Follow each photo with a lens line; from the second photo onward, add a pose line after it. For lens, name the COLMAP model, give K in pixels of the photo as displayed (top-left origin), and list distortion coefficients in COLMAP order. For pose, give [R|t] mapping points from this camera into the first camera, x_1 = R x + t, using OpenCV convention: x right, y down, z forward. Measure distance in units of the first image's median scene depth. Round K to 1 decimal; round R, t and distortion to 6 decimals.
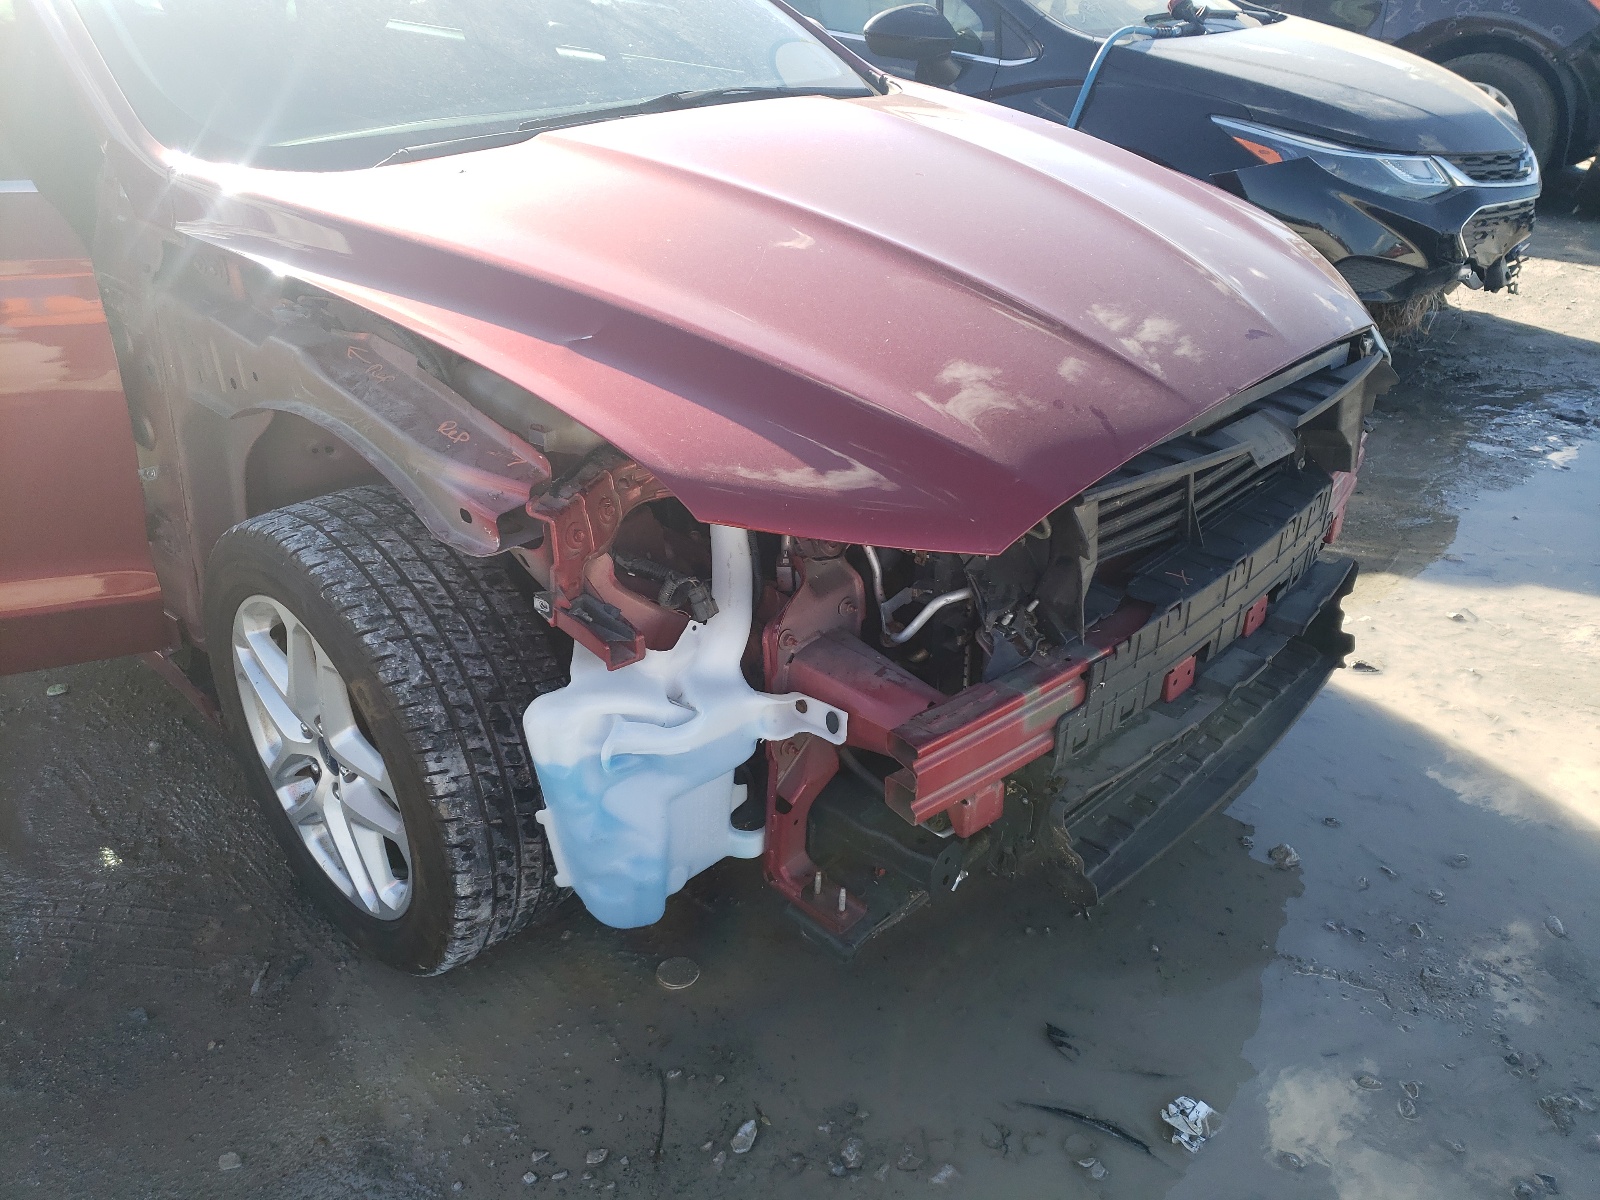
lens RADIAL K [[1176.6, 0, 860.2], [0, 1176.6, 599.2], [0, 0, 1]] dist [0.119348, -0.171874]
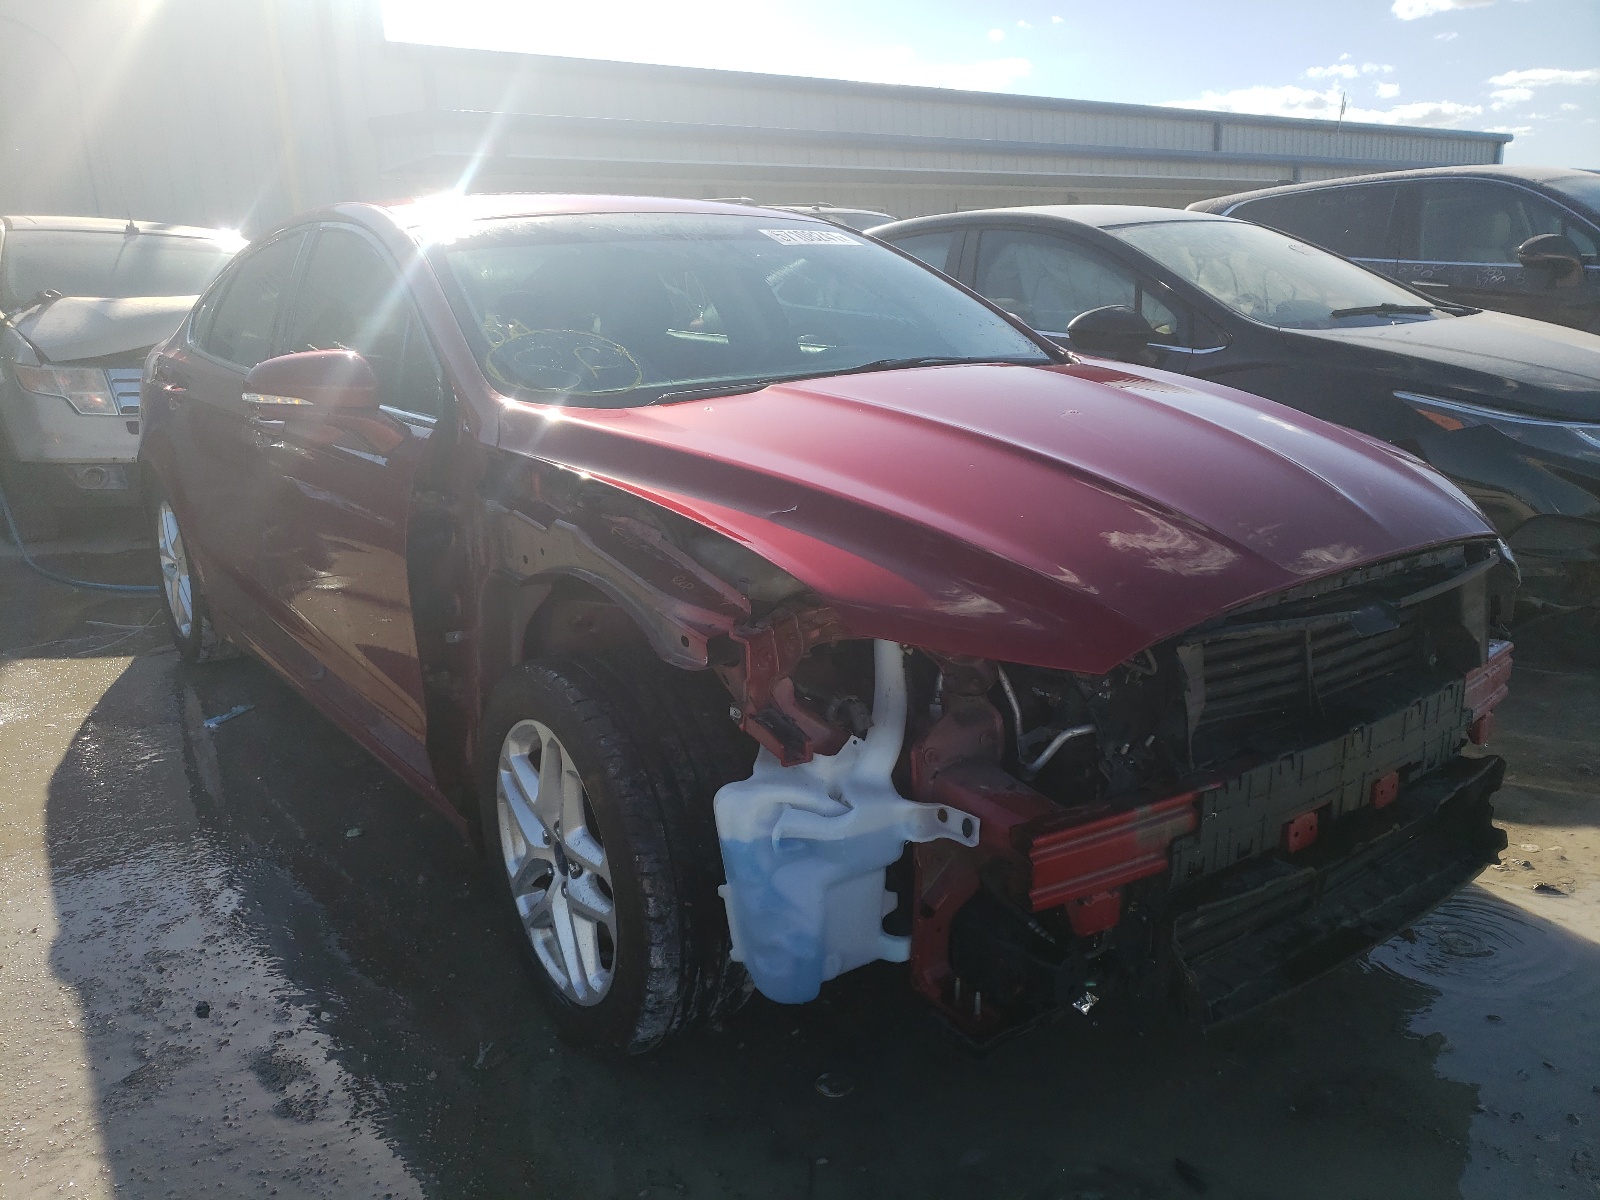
lens RADIAL K [[1209.3, 0, 876.5], [0, 1209.3, 598.1], [0, 0, 1]] dist [0.004416, 0.006015]
pose [[0.984995, 0.010606, -0.172256, 0.086966], [-0.051129, 0.971235, -0.232568, 0.158652], [0.164834, 0.237886, 0.957204, -0.201708]]
